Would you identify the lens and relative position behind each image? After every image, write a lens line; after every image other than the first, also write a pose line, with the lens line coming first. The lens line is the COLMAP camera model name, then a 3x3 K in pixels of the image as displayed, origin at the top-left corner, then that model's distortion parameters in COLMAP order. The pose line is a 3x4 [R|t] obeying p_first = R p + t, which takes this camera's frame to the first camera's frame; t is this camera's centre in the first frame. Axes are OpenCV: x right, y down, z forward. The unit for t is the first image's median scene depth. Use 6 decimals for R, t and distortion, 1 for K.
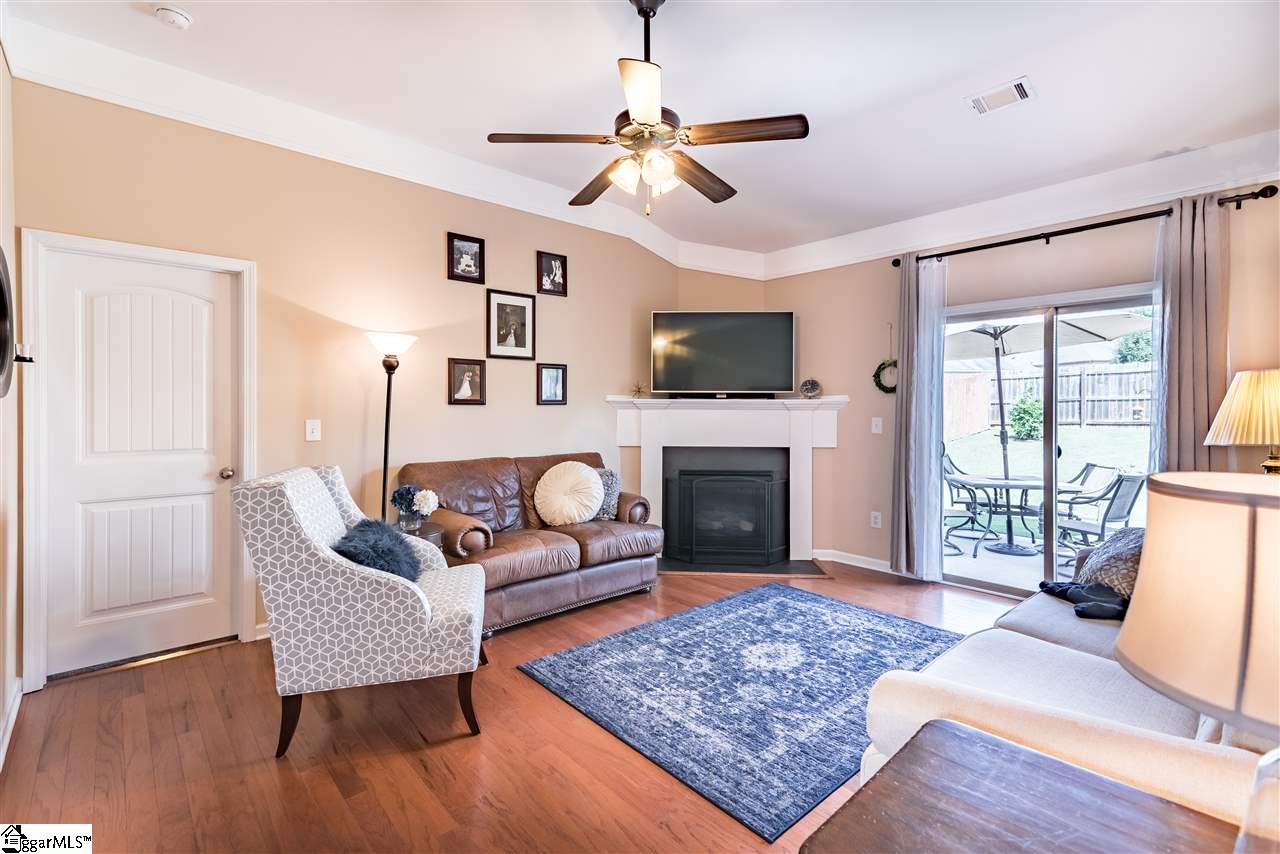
lens RADIAL K [[589.2, 0, 646.1], [0, 589.2, 414.8], [0, 0, 1]] dist [0.022531, -0.001682]
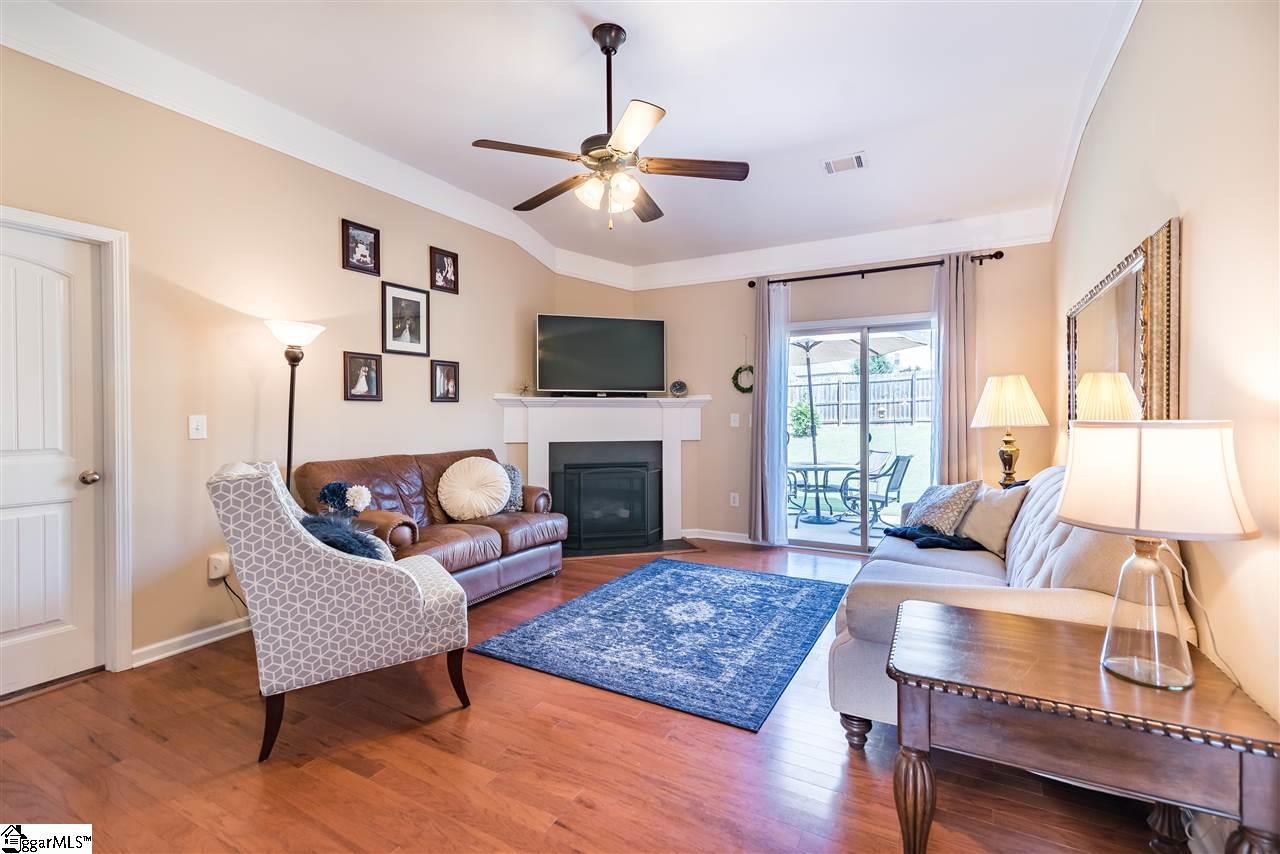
lens RADIAL K [[589.2, 0, 633.3], [0, 589.2, 424.8], [0, 0, 1]] dist [0.022531, -0.001682]
pose [[0.944602, -0.009436, 0.328083, -0.237824], [0.007350, 0.999944, 0.007598, 0.021010], [-0.328137, -0.004766, 0.944618, -0.063537]]
